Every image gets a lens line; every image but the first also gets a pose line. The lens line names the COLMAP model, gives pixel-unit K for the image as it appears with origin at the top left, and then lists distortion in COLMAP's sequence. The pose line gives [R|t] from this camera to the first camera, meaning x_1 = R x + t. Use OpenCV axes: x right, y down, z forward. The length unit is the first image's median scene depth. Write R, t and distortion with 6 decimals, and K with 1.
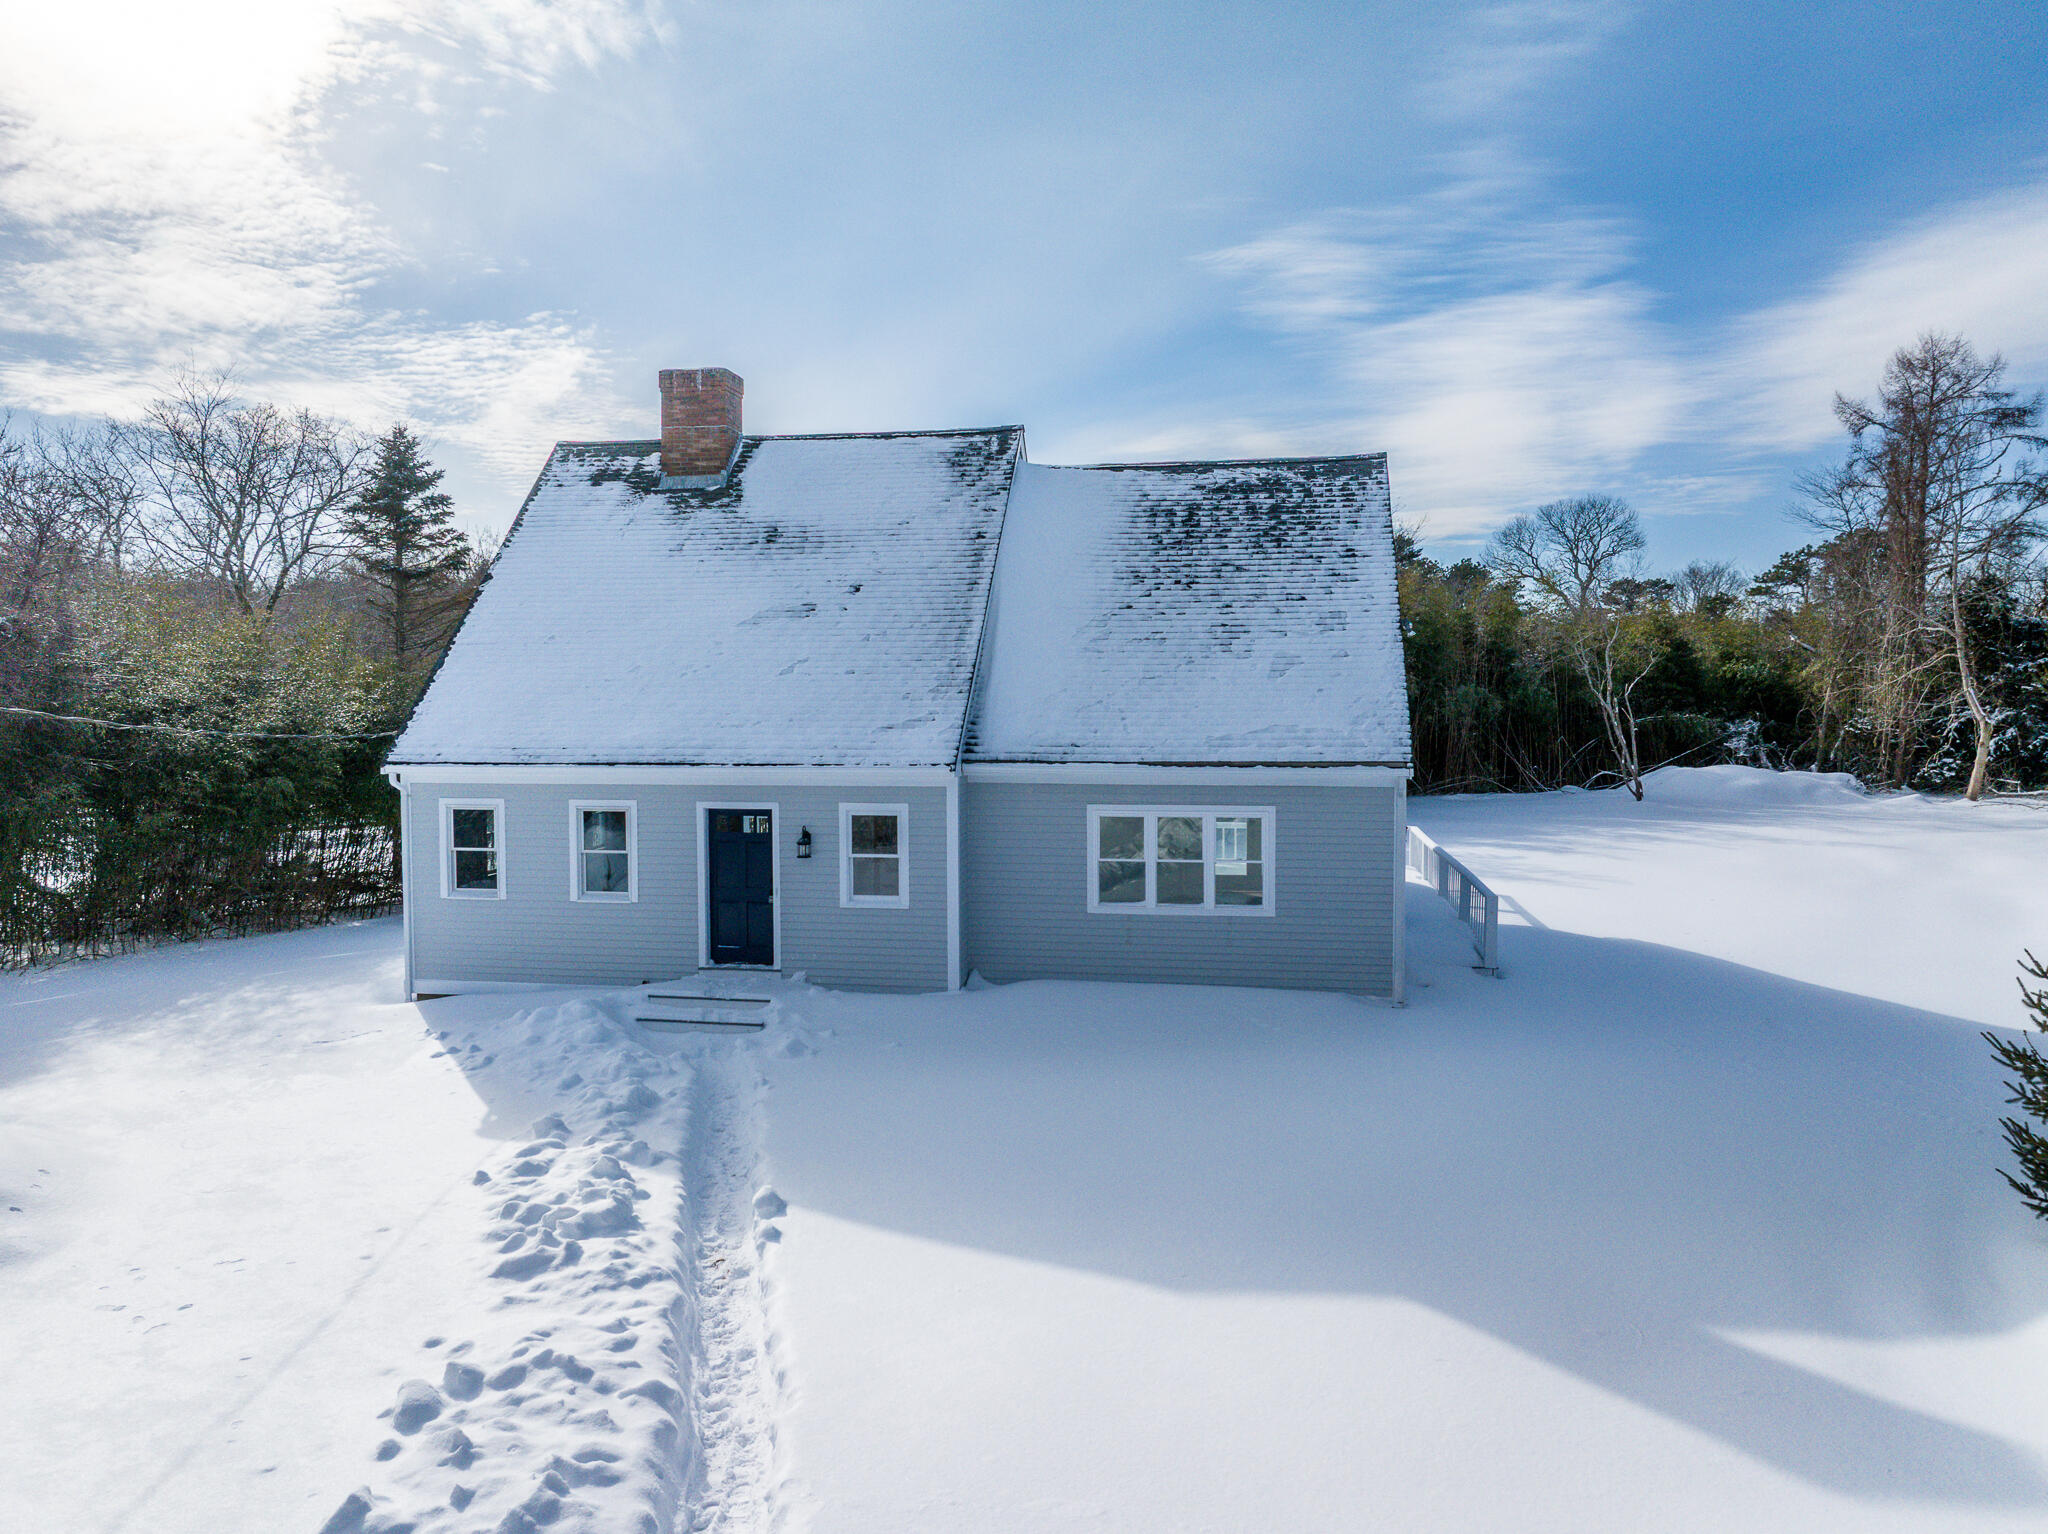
lens RADIAL K [[1379.0, 0, 1201.7], [0, 1379.0, 763.2], [0, 0, 1]] dist [-0.020791, 0.000705]
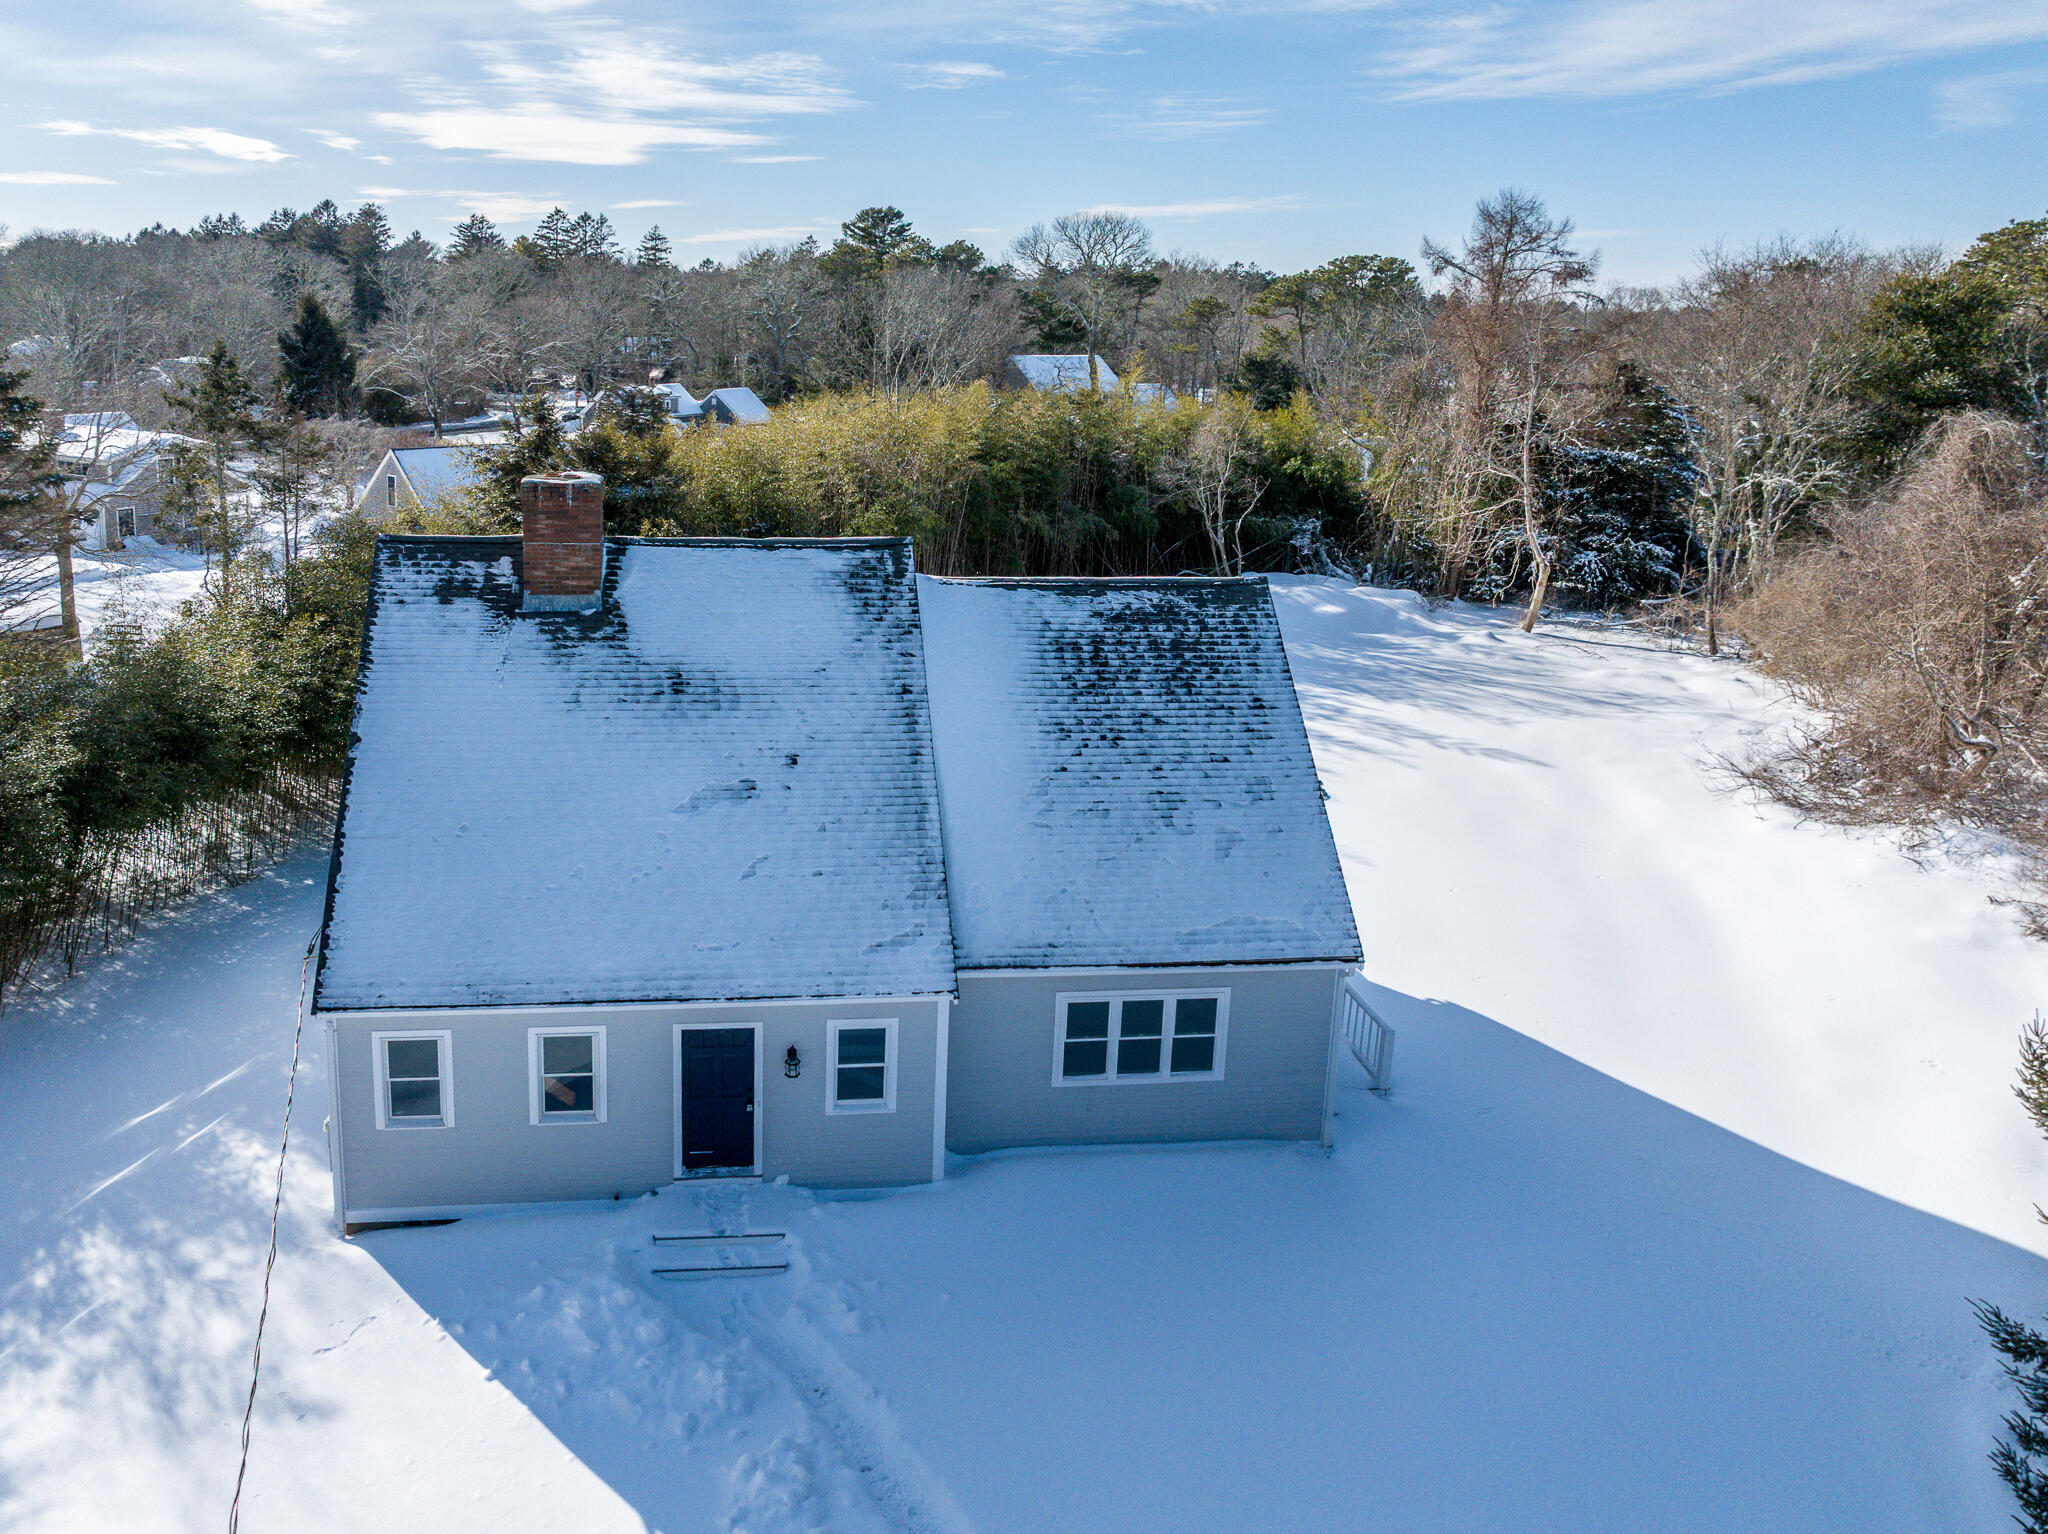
lens RADIAL K [[1393.2, 0, 1025.5], [0, 1393.2, 607.9], [0, 0, 1]] dist [-0.015070, -0.002099]
pose [[0.967551, -0.015006, 0.252229, -0.335431], [-0.018760, 0.991214, 0.130932, -0.362712], [-0.251977, -0.131415, 0.958769, 0.025116]]
